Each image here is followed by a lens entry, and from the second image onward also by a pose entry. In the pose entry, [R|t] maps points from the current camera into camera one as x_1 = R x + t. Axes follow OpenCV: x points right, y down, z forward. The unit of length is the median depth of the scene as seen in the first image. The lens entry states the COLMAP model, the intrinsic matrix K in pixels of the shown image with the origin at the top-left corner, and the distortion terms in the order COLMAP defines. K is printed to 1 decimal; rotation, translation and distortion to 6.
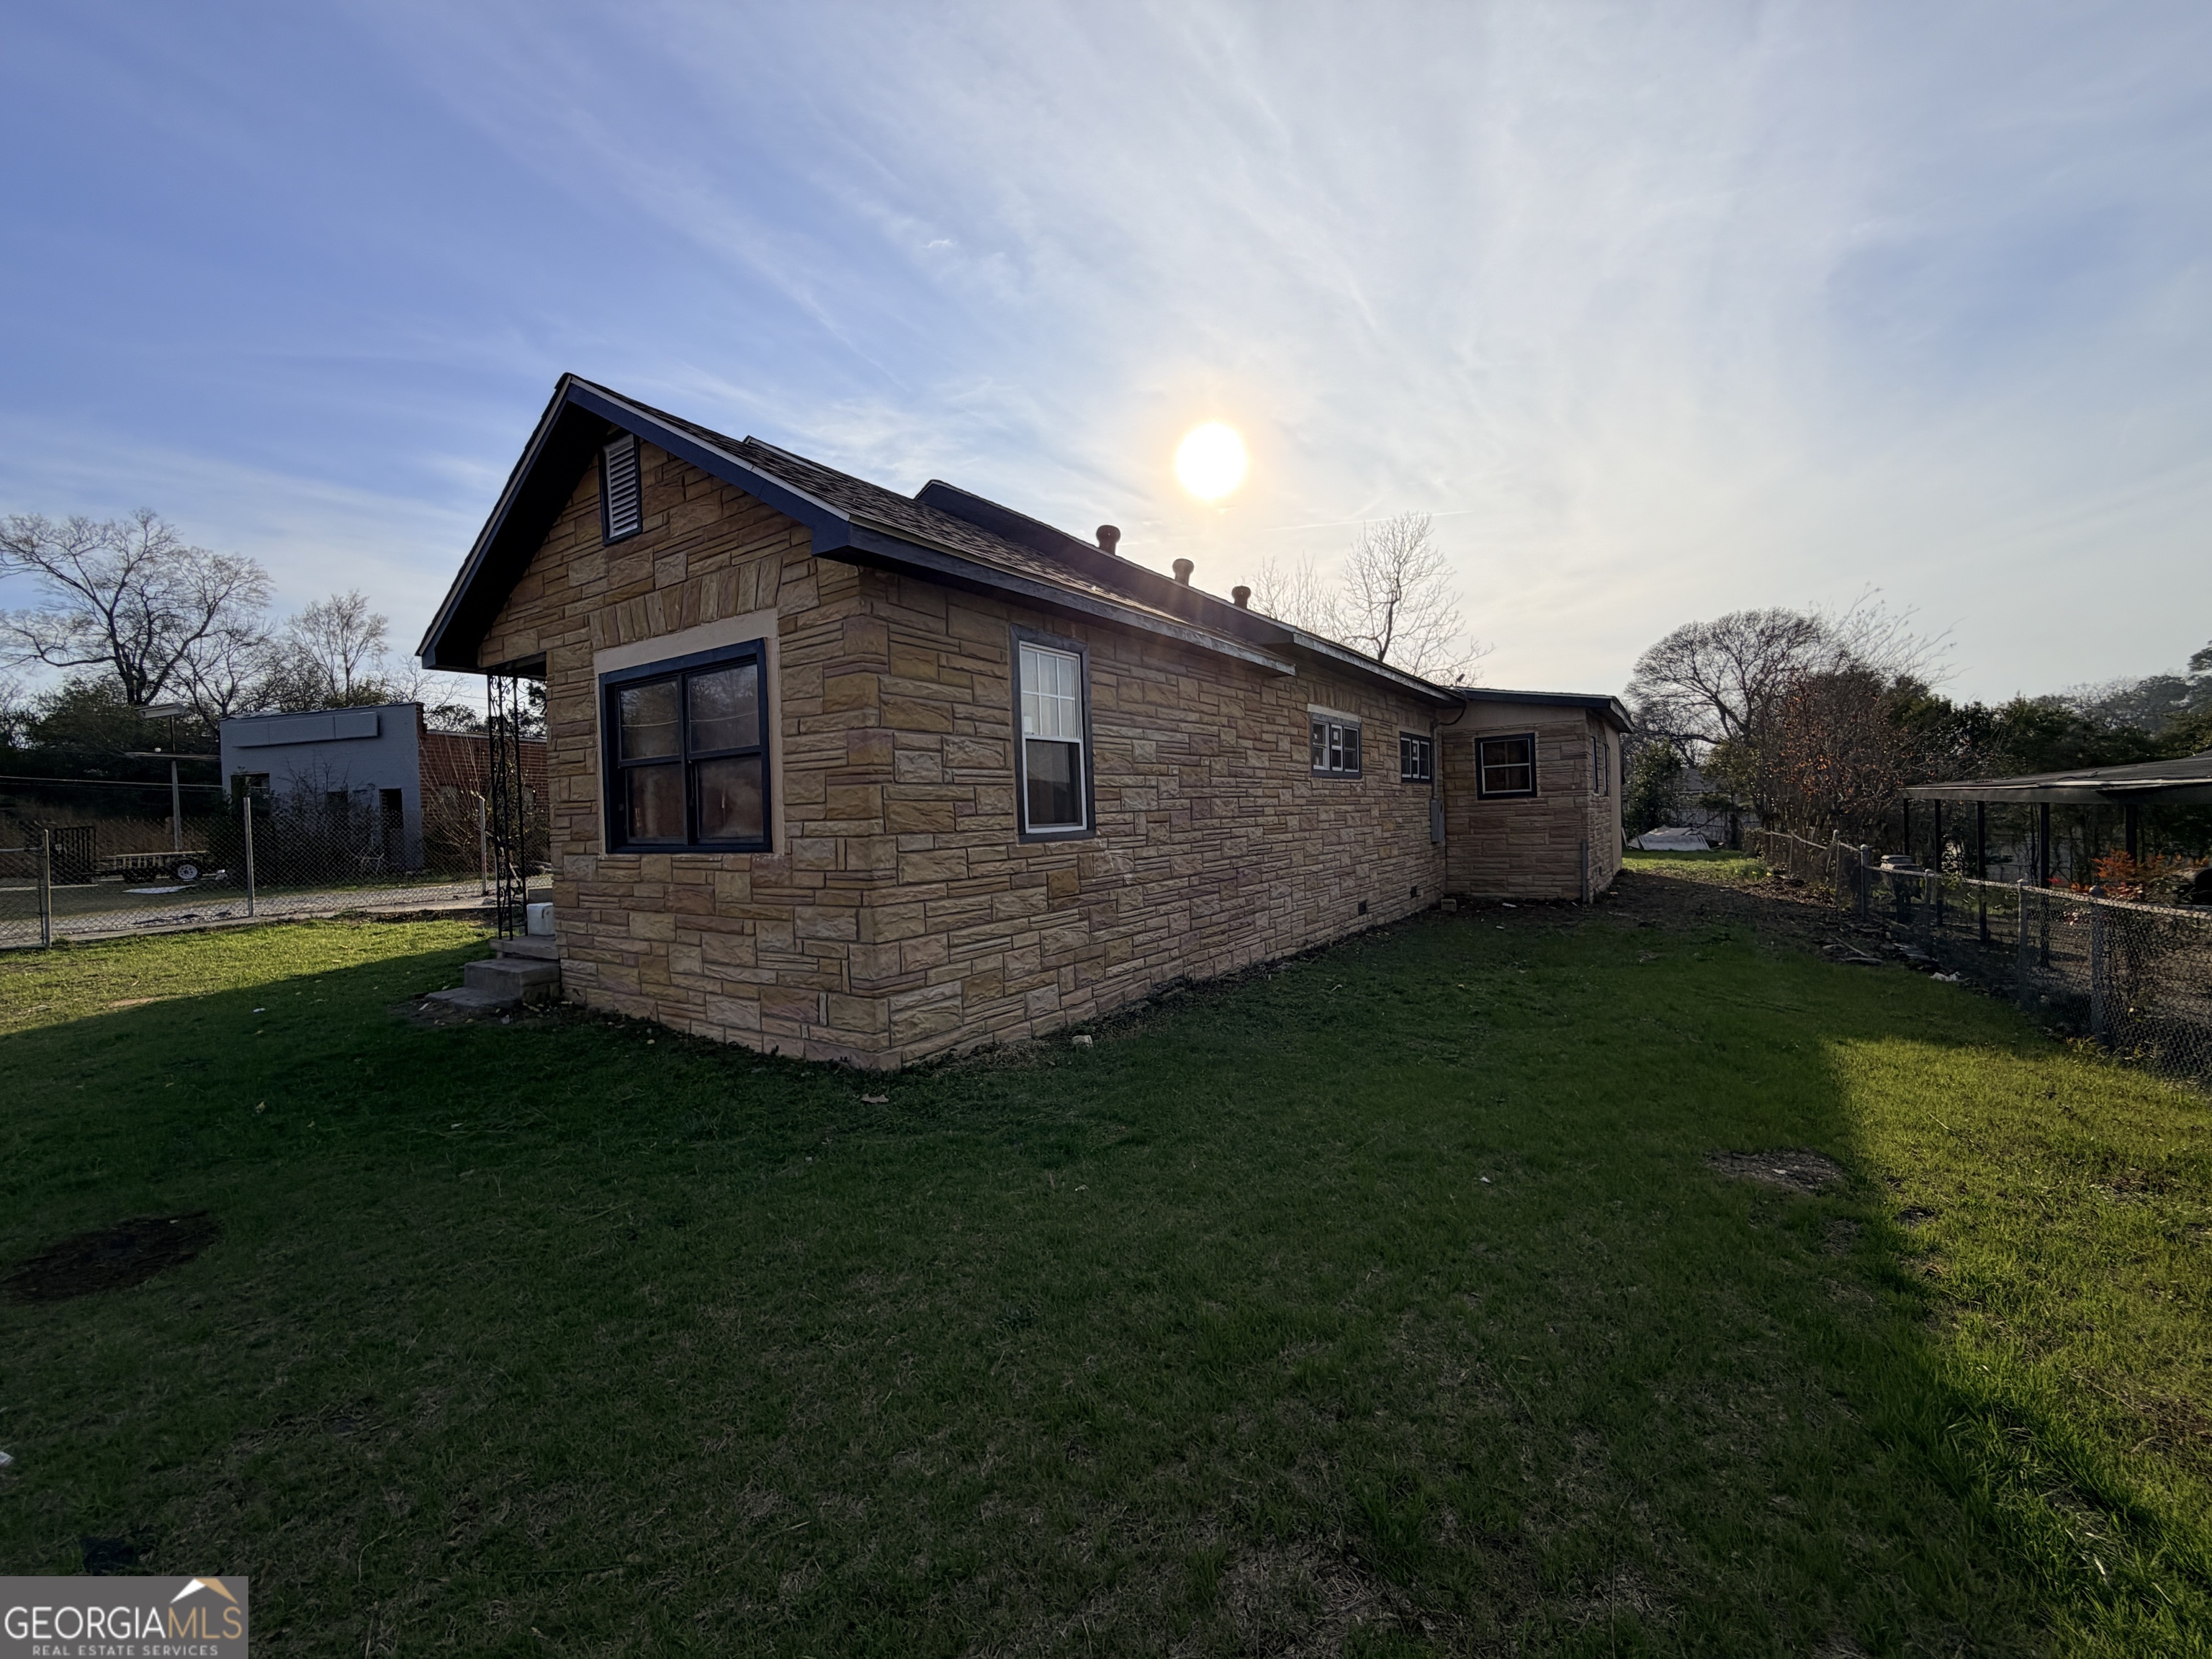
lens RADIAL K [[881.8, 0, 1100.3], [0, 881.8, 833.3], [0, 0, 1]] dist [0.000106, -0.000316]
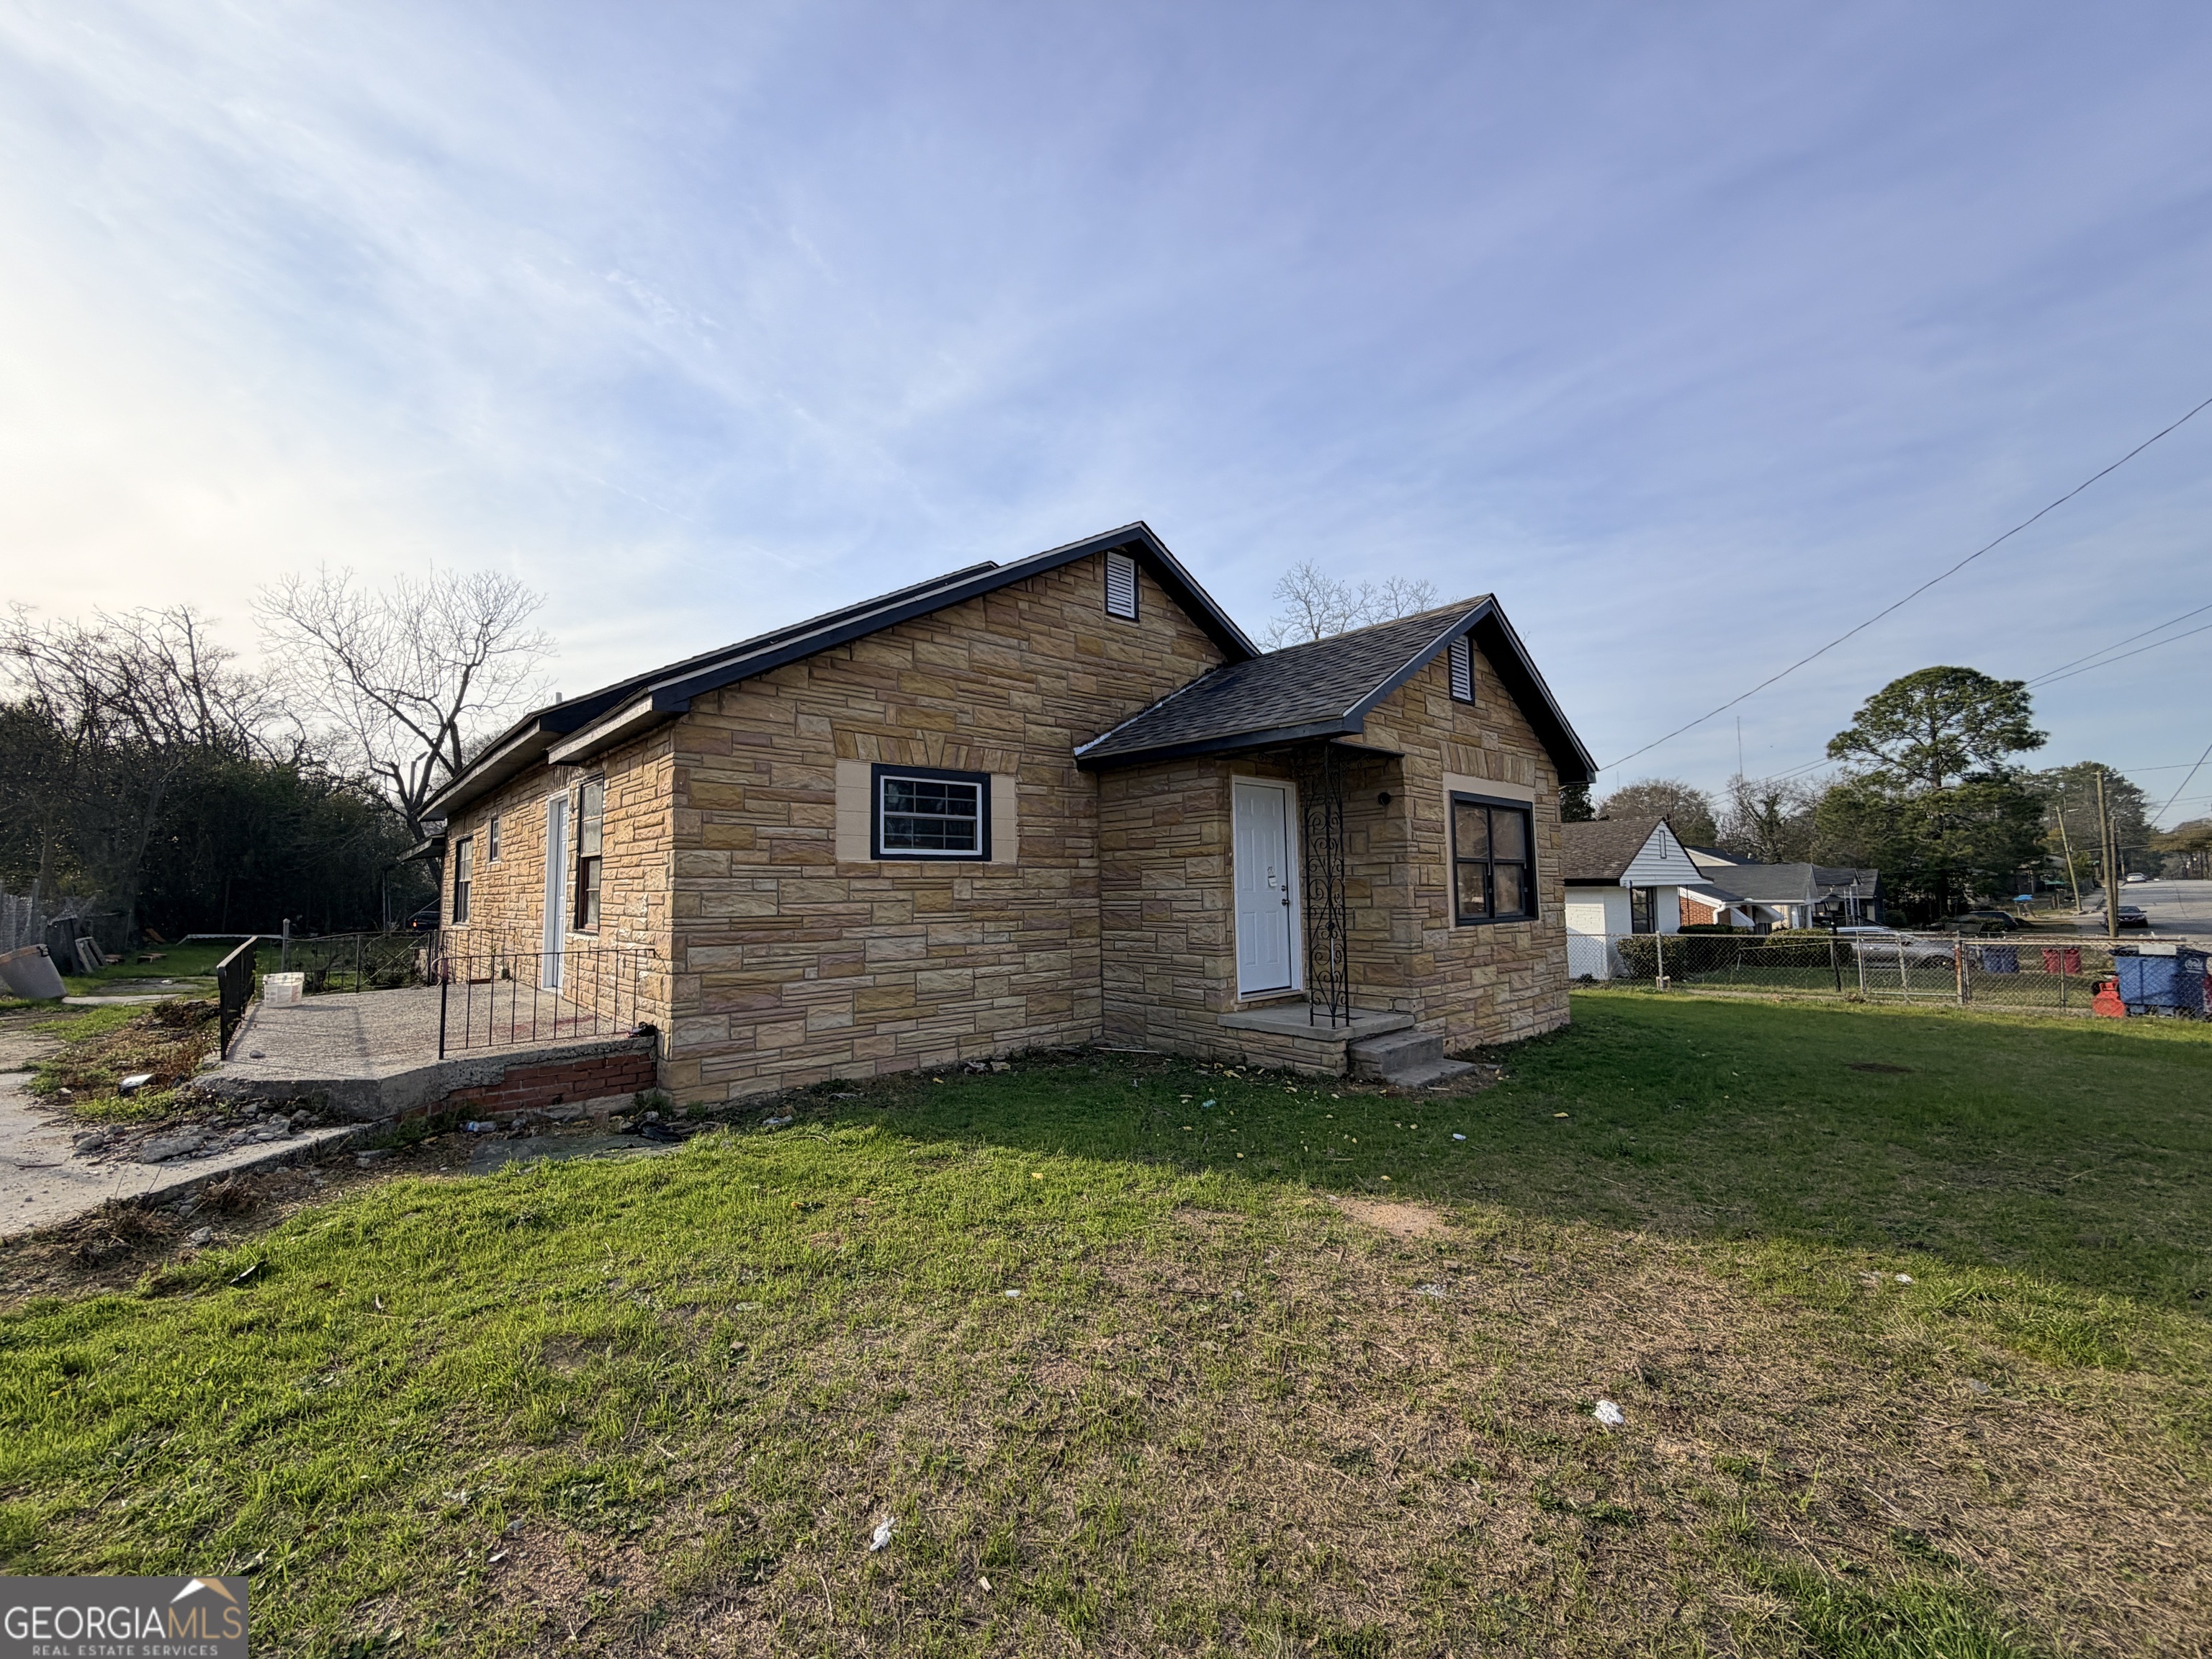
lens RADIAL K [[881.8, 0, 1100.3], [0, 881.8, 833.3], [0, 0, 1]] dist [0.000106, -0.000316]
pose [[0.234503, 0.090534, 0.967891, -2.290461], [0.023531, 0.994833, -0.098755, 0.002386], [-0.971831, 0.045934, 0.231161, 1.408477]]
